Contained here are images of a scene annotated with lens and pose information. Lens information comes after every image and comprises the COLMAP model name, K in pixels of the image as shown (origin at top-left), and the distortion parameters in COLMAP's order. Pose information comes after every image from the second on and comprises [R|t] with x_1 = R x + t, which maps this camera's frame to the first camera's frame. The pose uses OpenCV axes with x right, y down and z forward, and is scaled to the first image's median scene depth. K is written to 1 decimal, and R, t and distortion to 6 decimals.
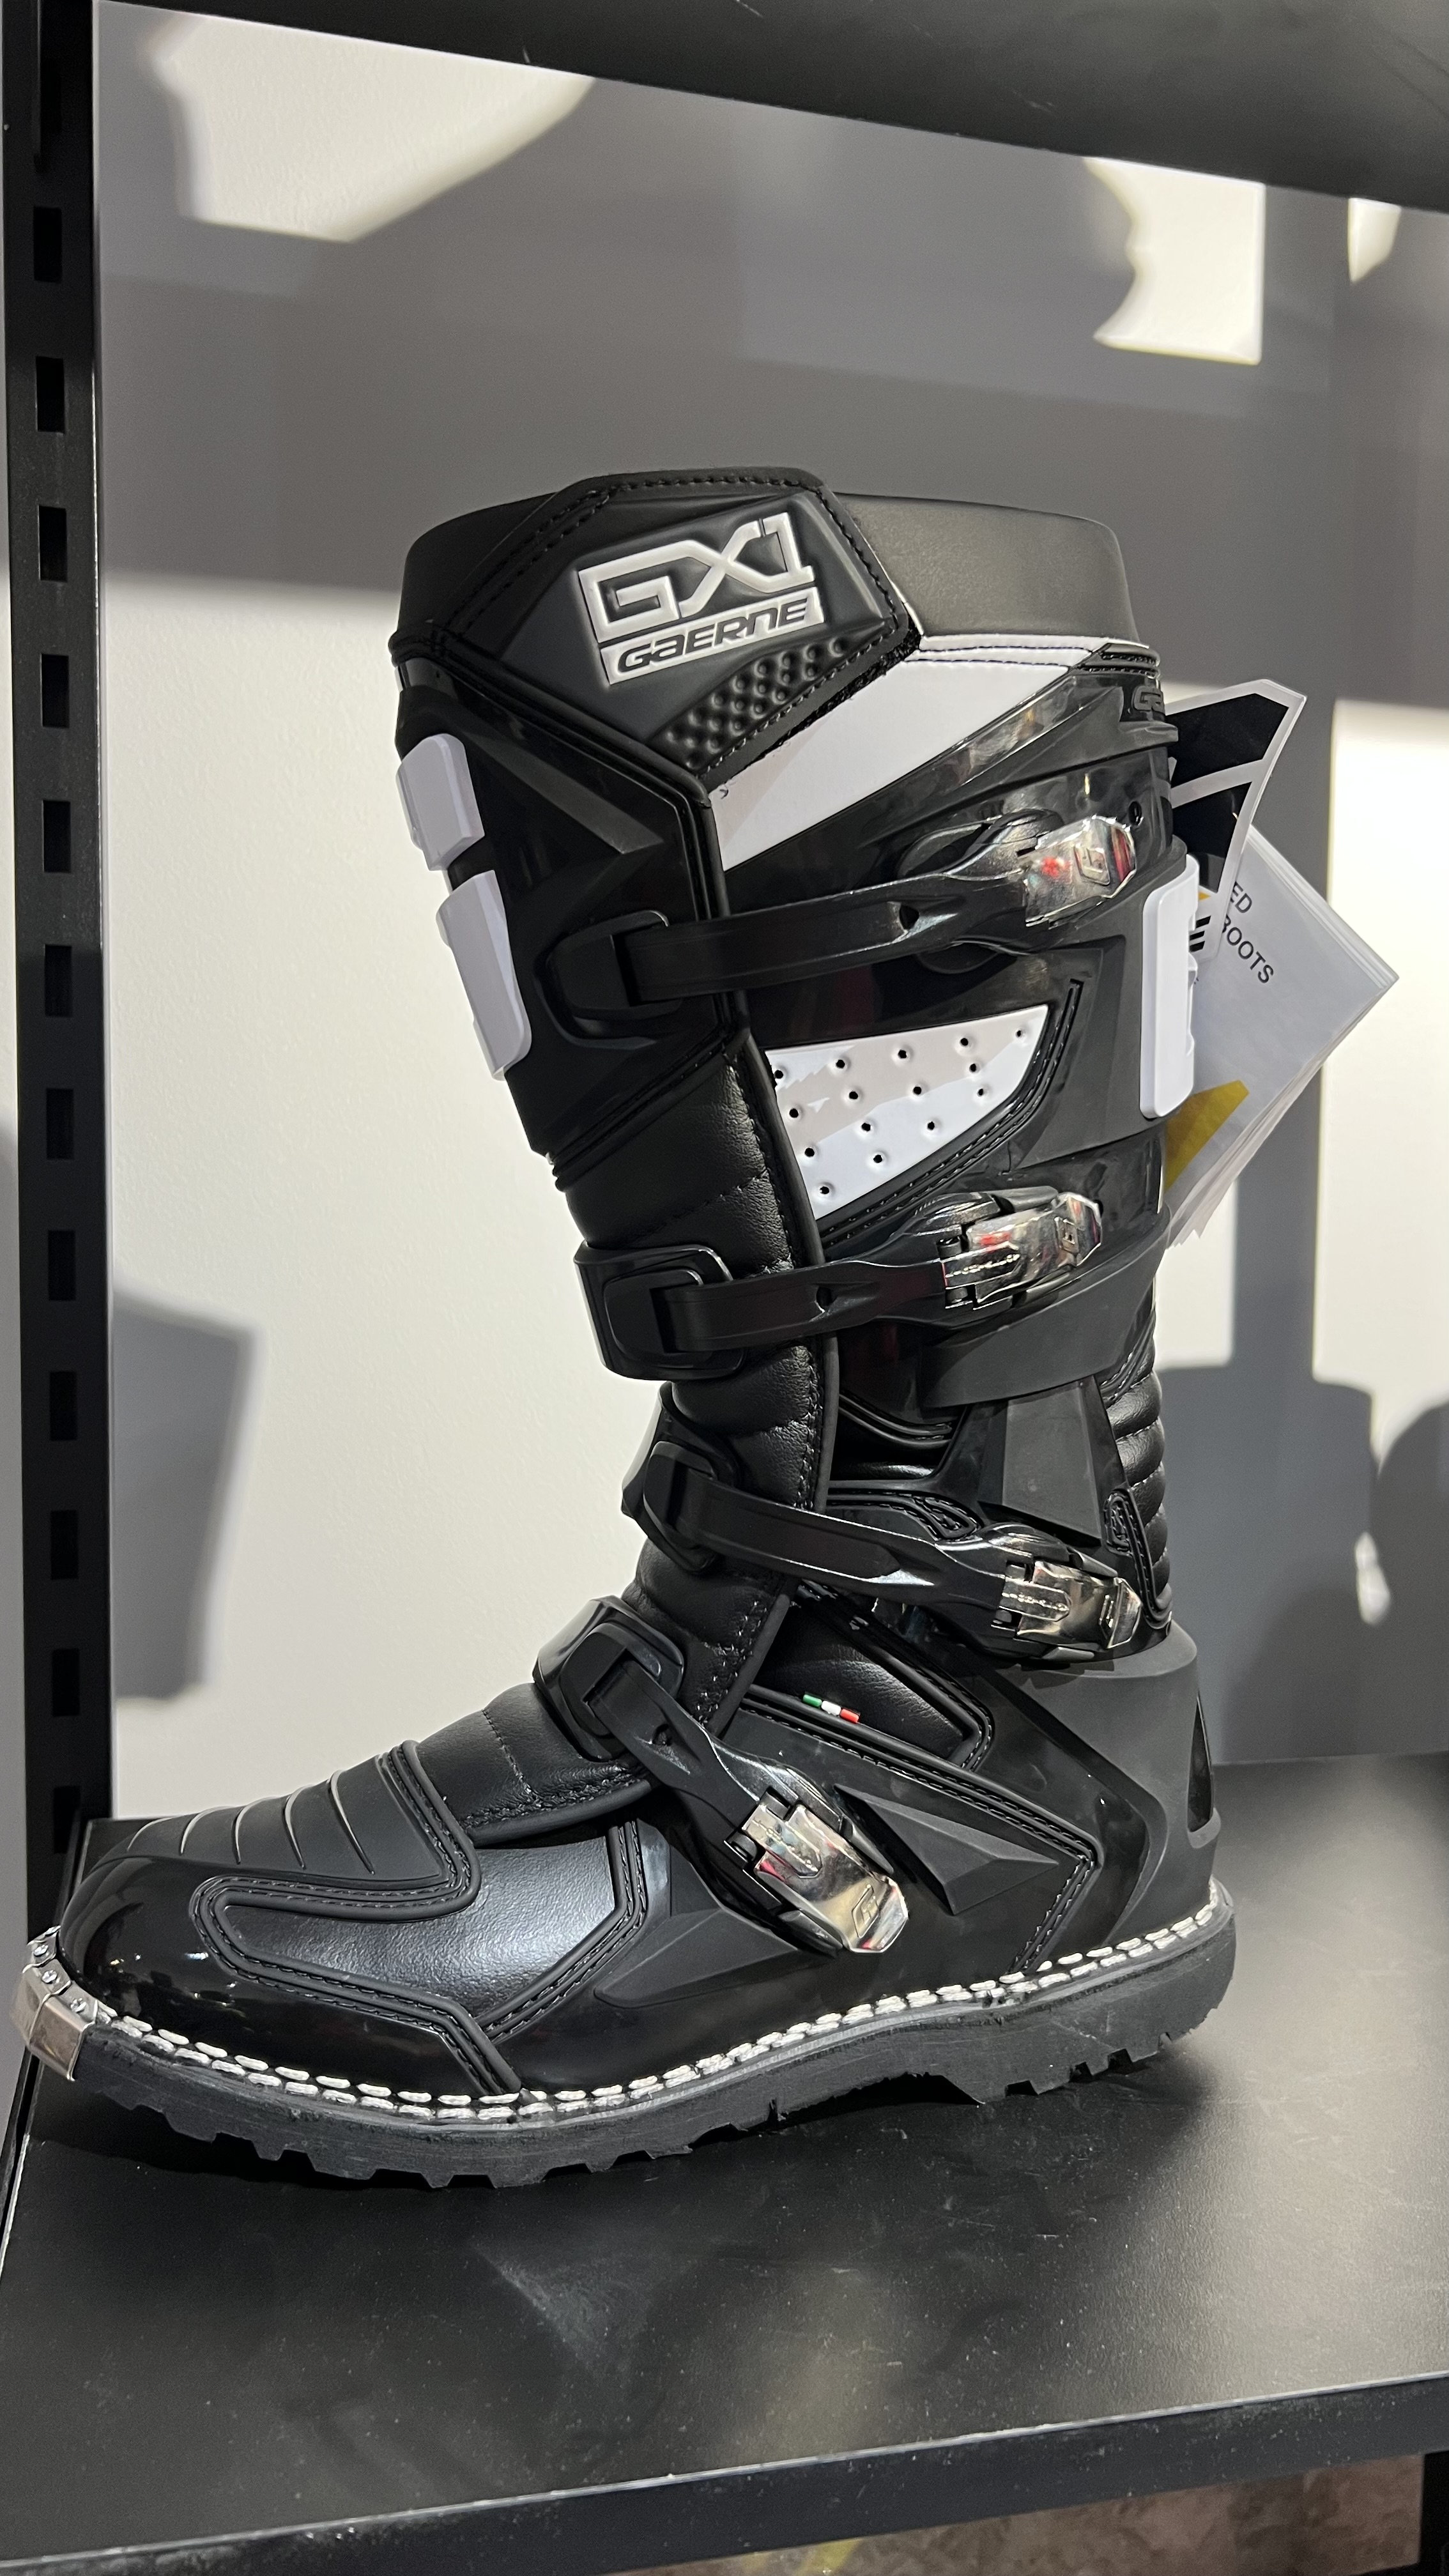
lens RADIAL K [[1787.4, 0, 723.9], [0, 1787.4, 1305.8], [0, 0, 1]] dist [0.000607, 0.000611]
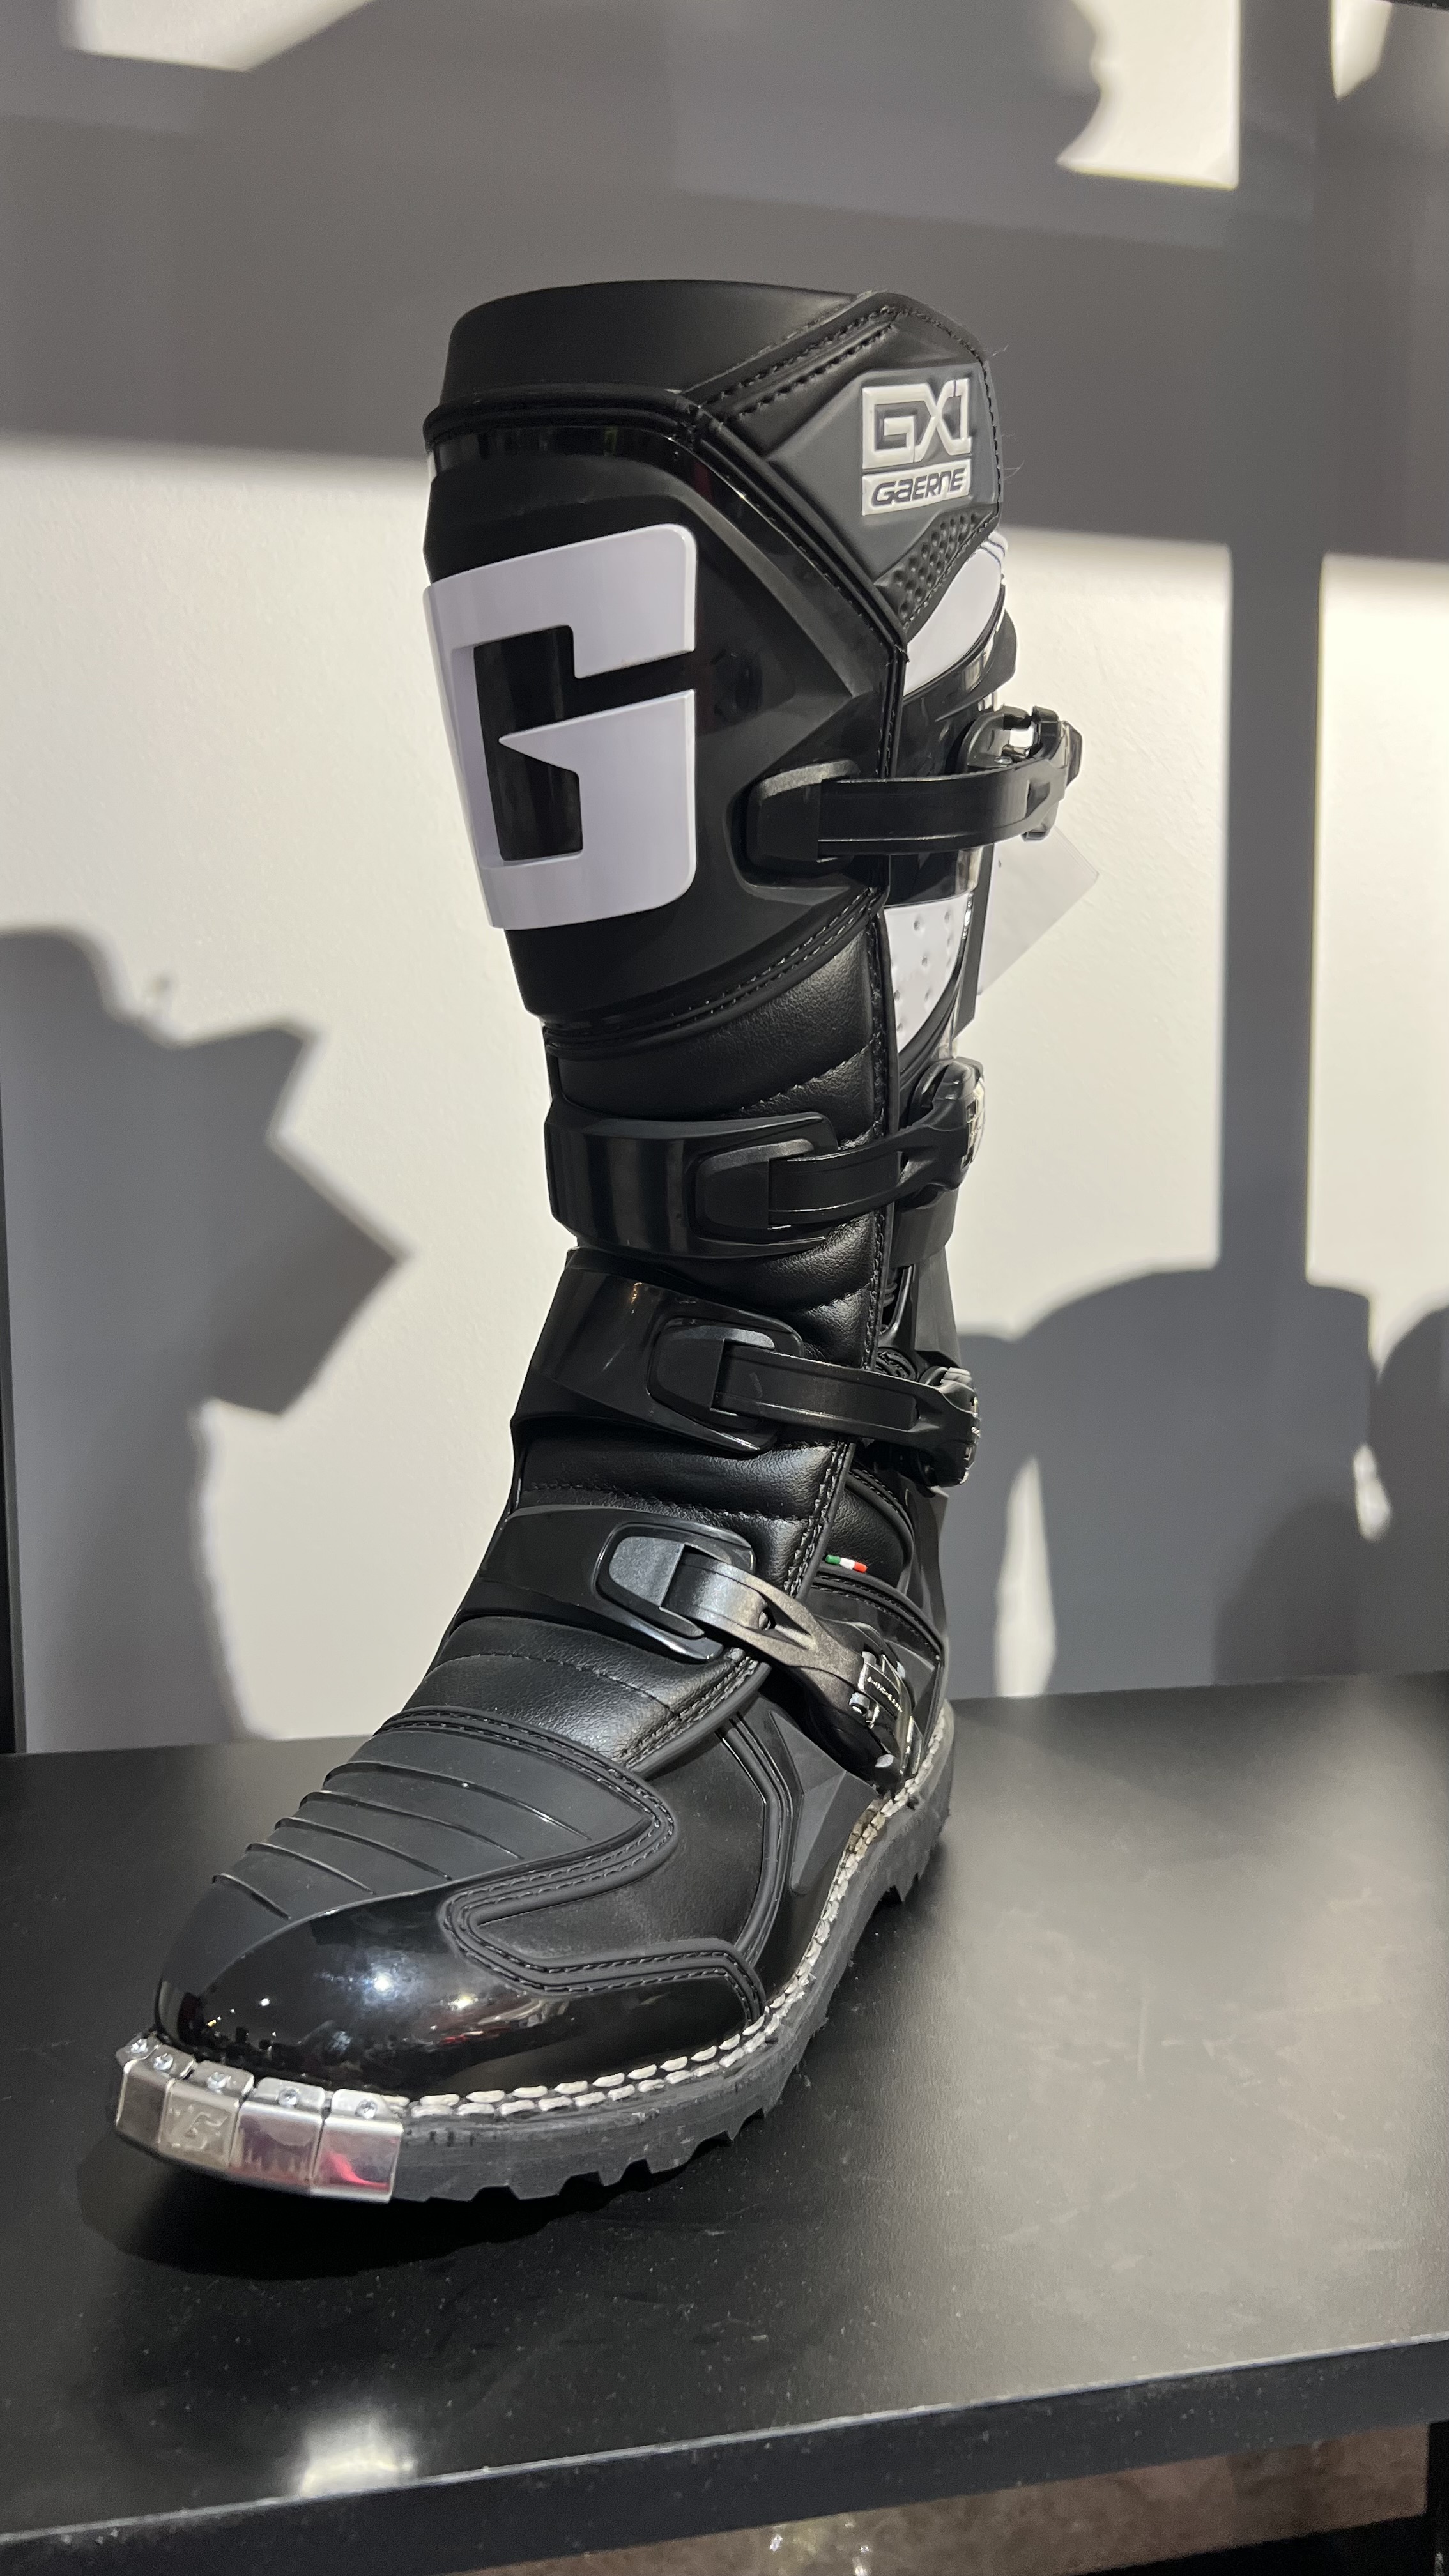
lens RADIAL K [[1890.3, 0, 783.7], [0, 1890.3, 1292.0], [0, 0, 1]] dist [-0.005483, 0.001687]
pose [[0.673413, -0.085891, 0.734260, -0.860991], [0.043432, 0.996109, 0.076688, -0.016553], [-0.737989, -0.019752, 0.674523, 0.348383]]
